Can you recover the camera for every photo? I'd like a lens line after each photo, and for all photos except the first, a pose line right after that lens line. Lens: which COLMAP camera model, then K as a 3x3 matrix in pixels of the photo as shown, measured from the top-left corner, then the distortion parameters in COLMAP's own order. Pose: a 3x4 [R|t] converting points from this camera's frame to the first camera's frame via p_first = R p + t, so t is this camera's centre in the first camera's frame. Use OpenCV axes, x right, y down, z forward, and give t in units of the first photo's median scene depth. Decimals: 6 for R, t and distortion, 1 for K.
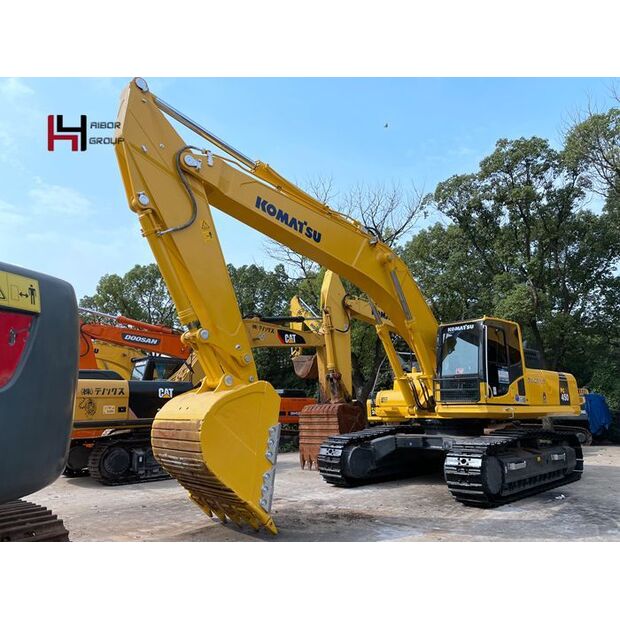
lens RADIAL K [[468.1, 0, 308.6], [0, 468.1, 307.5], [0, 0, 1]] dist [0.087349, -0.127770]
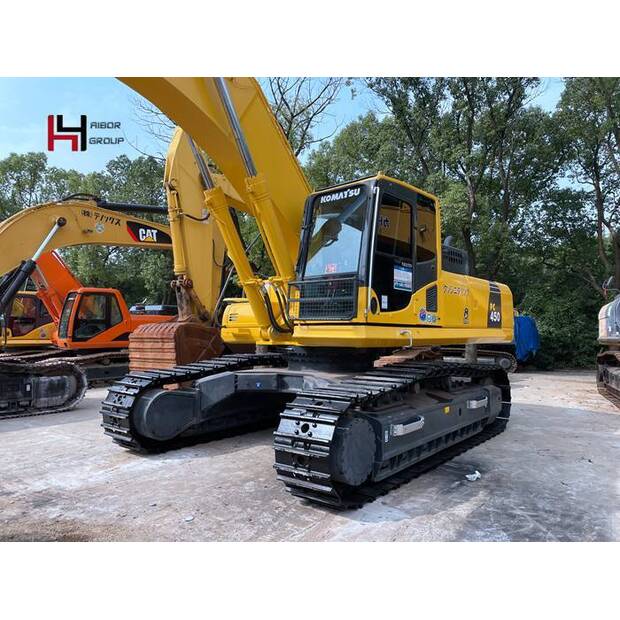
lens RADIAL K [[468.1, 0, 308.6], [0, 468.1, 307.5], [0, 0, 1]] dist [0.087349, -0.127770]
pose [[0.992782, 0.018800, 0.118452, 0.207713], [-0.038005, 0.986053, 0.162032, 0.082608], [-0.113754, -0.165364, 0.979650, 0.395169]]
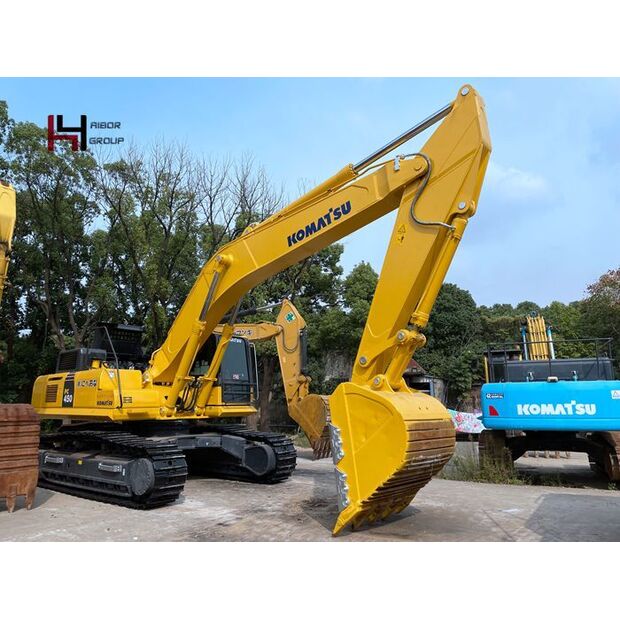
lens RADIAL K [[468.1, 0, 308.6], [0, 468.1, 307.5], [0, 0, 1]] dist [0.087349, -0.127770]
pose [[-0.137698, 0.212572, 0.967395, -0.809961], [-0.205093, 0.949411, -0.237813, 0.192444], [-0.969008, -0.231152, -0.087135, 0.885316]]
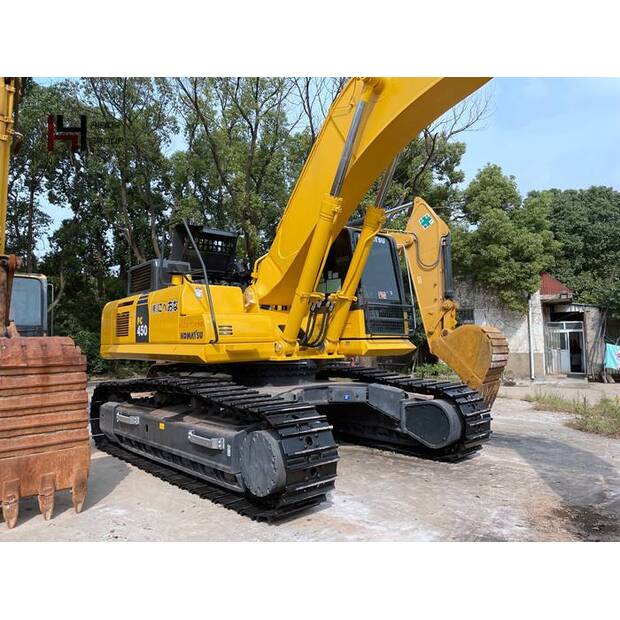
lens RADIAL K [[468.1, 0, 308.6], [0, 468.1, 307.5], [0, 0, 1]] dist [0.087349, -0.127770]
pose [[0.037261, 0.086351, 0.995568, -0.389475], [-0.199832, 0.976781, -0.077242, 0.213707], [-0.979121, -0.196068, 0.053651, 0.982638]]
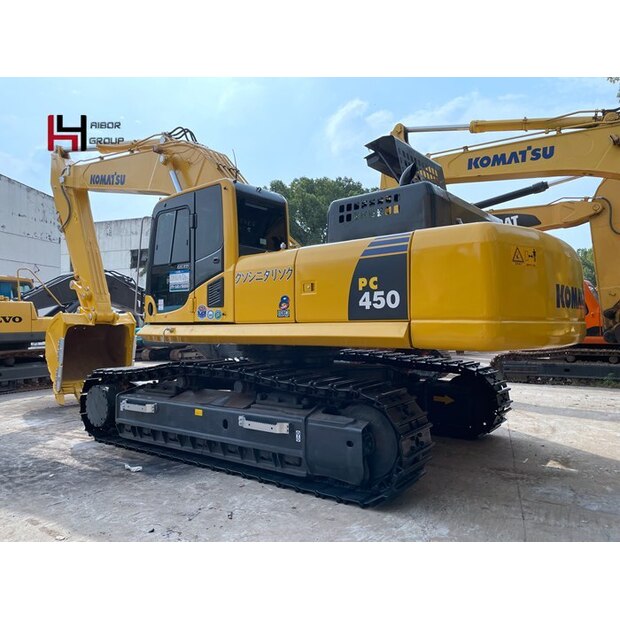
lens RADIAL K [[468.1, 0, 308.6], [0, 468.1, 307.5], [0, 0, 1]] dist [0.087349, -0.127770]
pose [[0.165584, -0.031620, -0.985689, 1.015553], [0.218425, 0.975839, 0.005389, 0.202279], [0.961703, -0.216191, 0.168490, 0.985798]]
